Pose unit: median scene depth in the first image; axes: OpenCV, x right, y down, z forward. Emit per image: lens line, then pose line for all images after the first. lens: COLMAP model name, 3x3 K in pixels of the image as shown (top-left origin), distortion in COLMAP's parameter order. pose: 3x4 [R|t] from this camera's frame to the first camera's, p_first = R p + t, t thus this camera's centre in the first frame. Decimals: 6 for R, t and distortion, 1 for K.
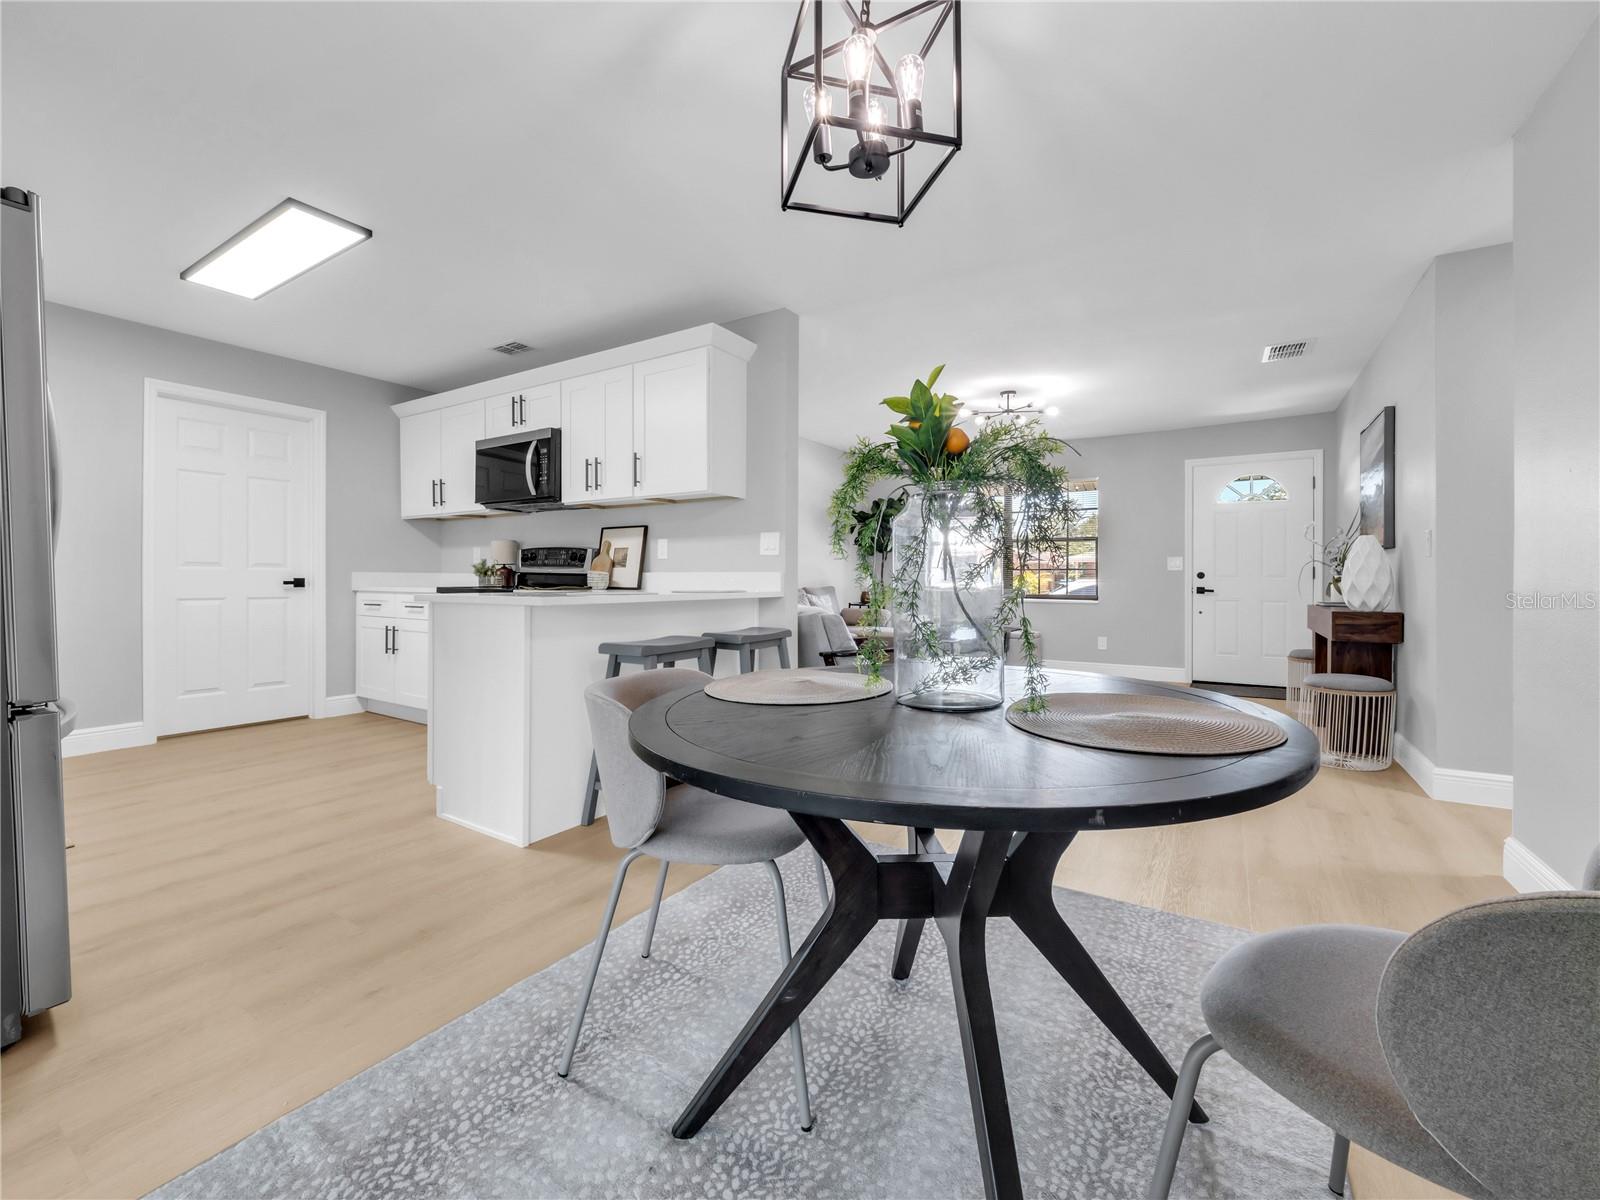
lens RADIAL K [[675.7, 0, 796.7], [0, 675.7, 574.3], [0, 0, 1]] dist [-0.001452, -0.000158]
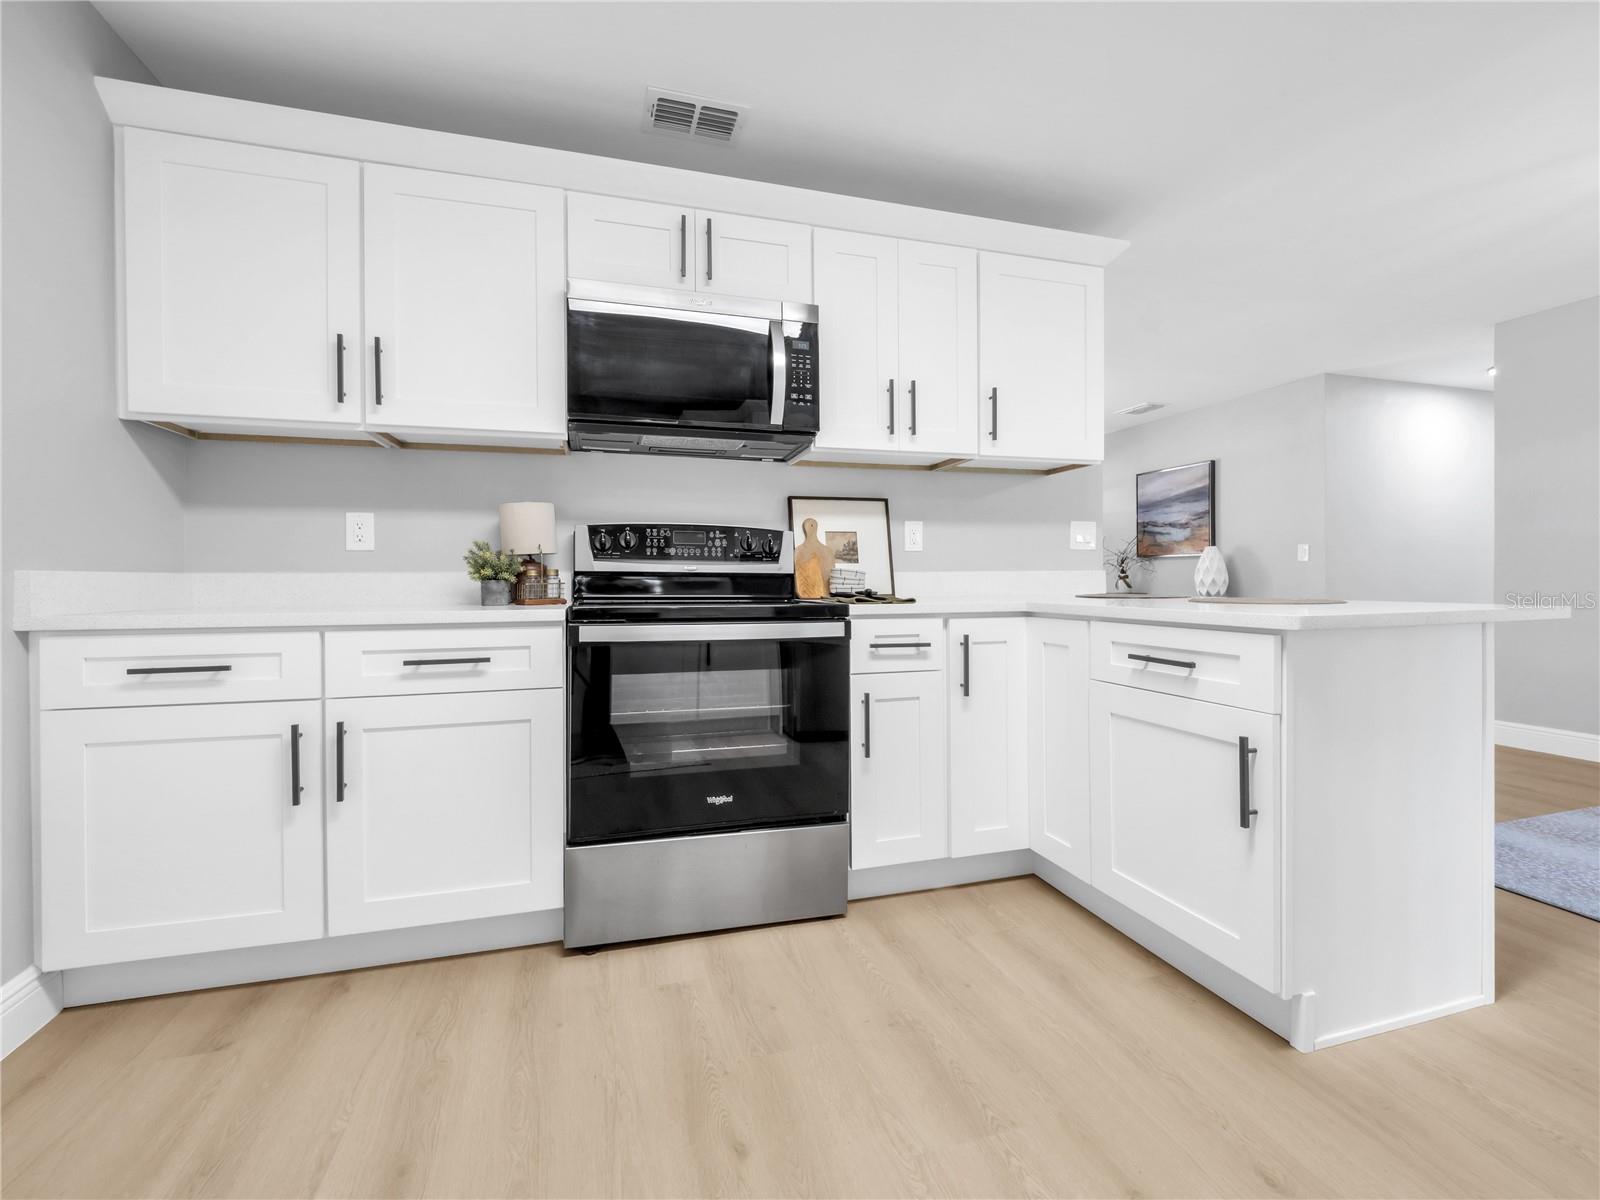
lens RADIAL K [[666.1, 0, 801.9], [0, 666.1, 581.2], [0, 0, 1]] dist [-0.006365, -0.000395]
pose [[0.652049, -0.014509, 0.758038, -0.701510], [0.004301, 0.999872, 0.015438, -0.002647], [-0.758164, -0.006806, 0.652028, 0.587800]]
